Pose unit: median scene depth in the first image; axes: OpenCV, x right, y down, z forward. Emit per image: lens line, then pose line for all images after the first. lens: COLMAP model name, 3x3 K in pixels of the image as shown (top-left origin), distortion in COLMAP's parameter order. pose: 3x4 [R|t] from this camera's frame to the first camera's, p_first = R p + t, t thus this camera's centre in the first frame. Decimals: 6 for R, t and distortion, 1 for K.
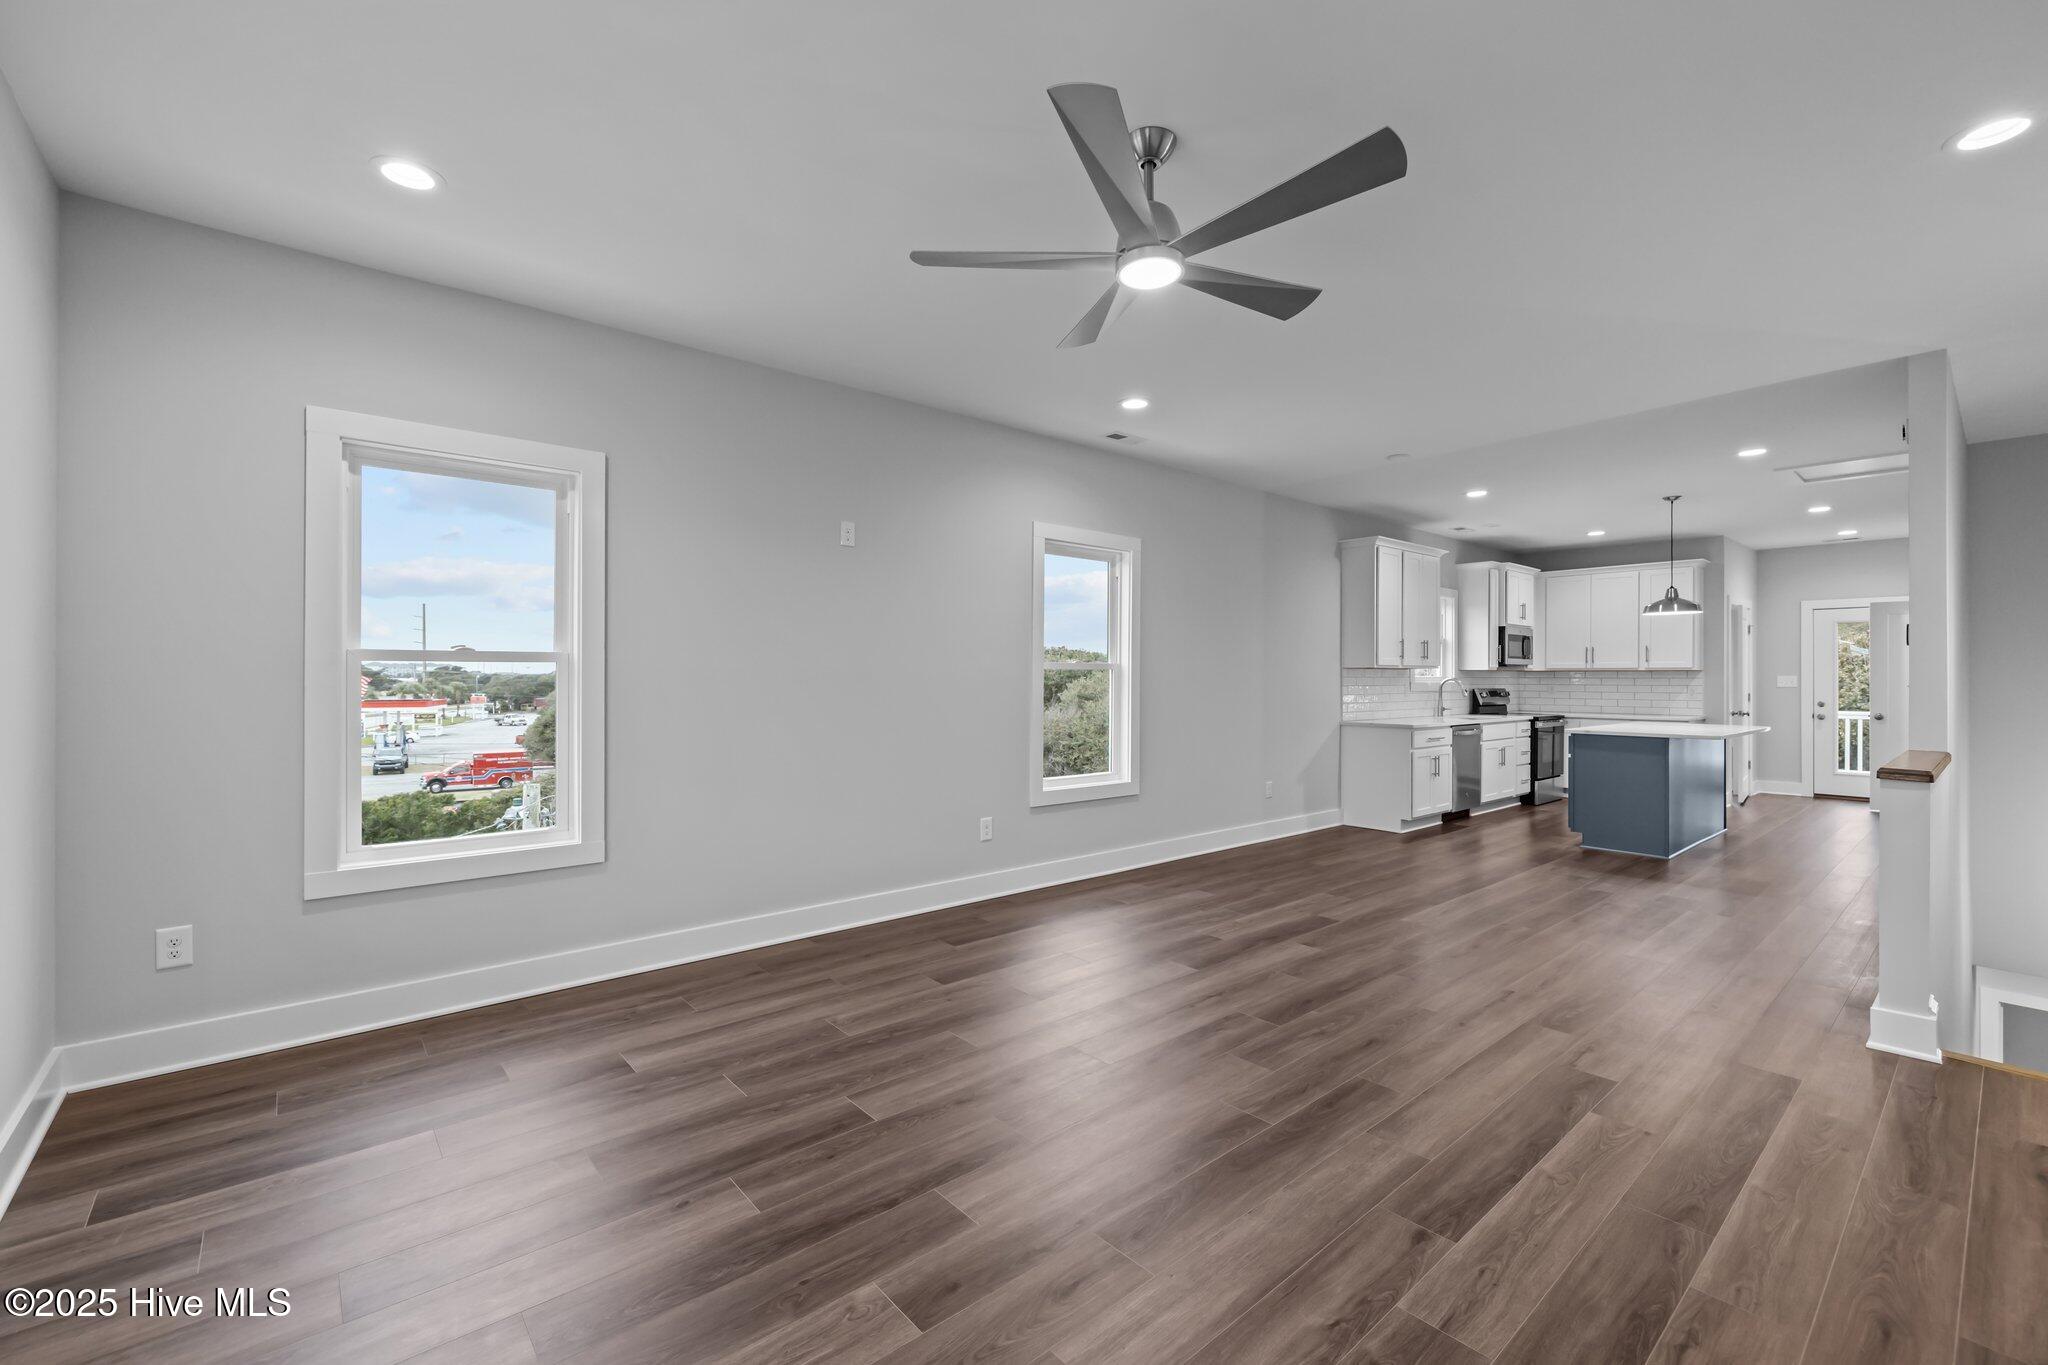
lens RADIAL K [[860.4, 0, 1022.6], [0, 860.4, 674.0], [0, 0, 1]] dist [0.001671, 0.000214]
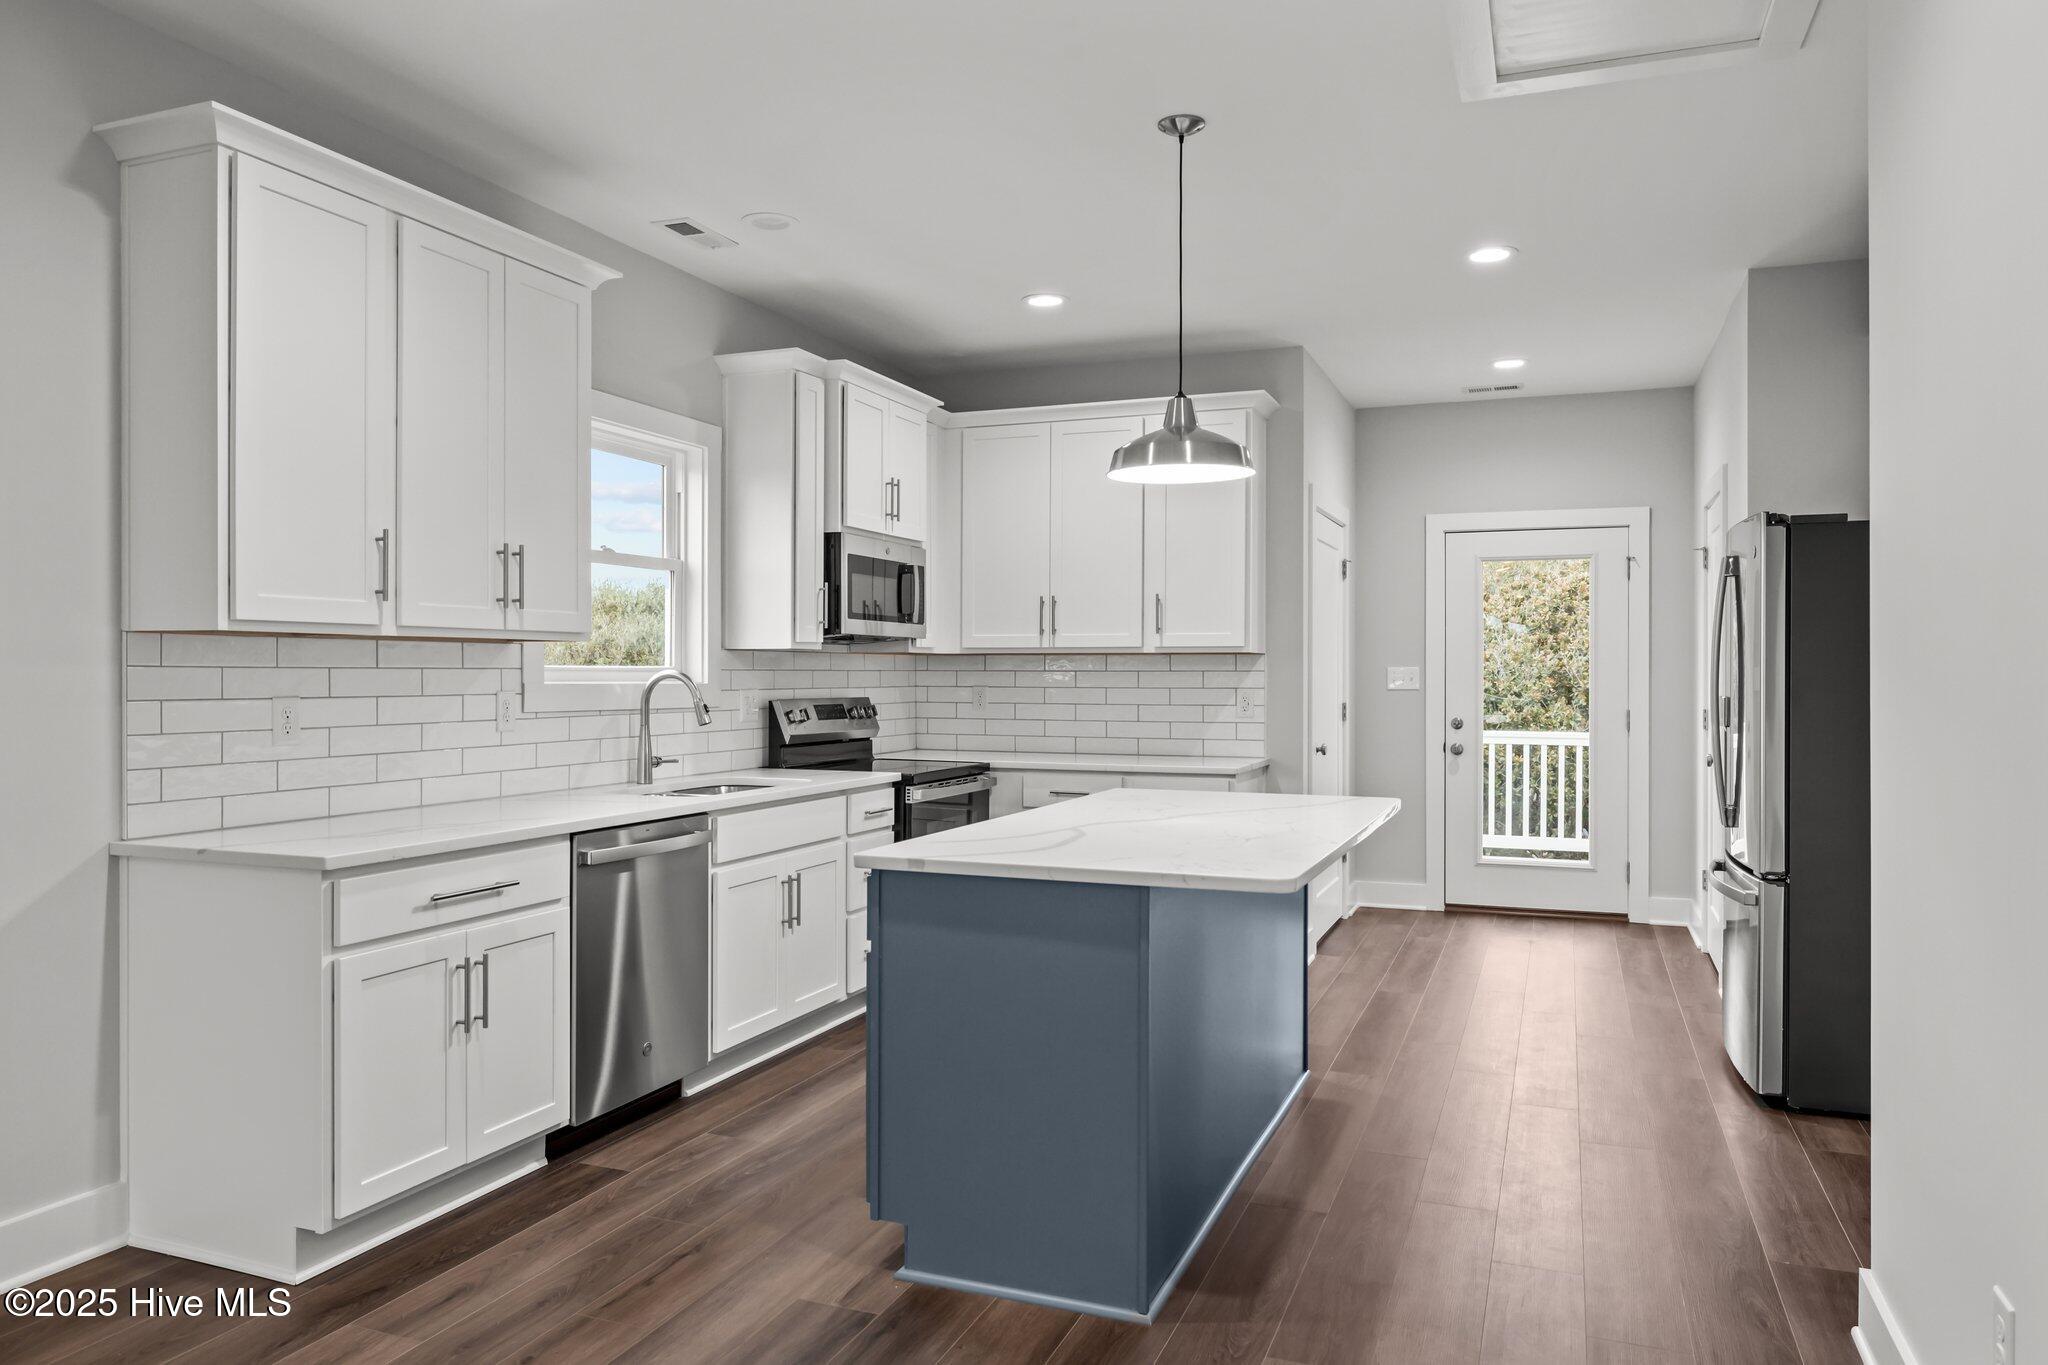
lens RADIAL K [[1374.2, 0, 1024.0], [0, 1374.2, 682.5], [0, 0, 1]] dist [-0.000027, -0.000175]
pose [[0.884984, -0.004163, 0.465602, 0.351286], [-0.001436, 0.999931, 0.011669, 0.002572], [-0.465618, -0.010995, 0.884917, 0.432492]]
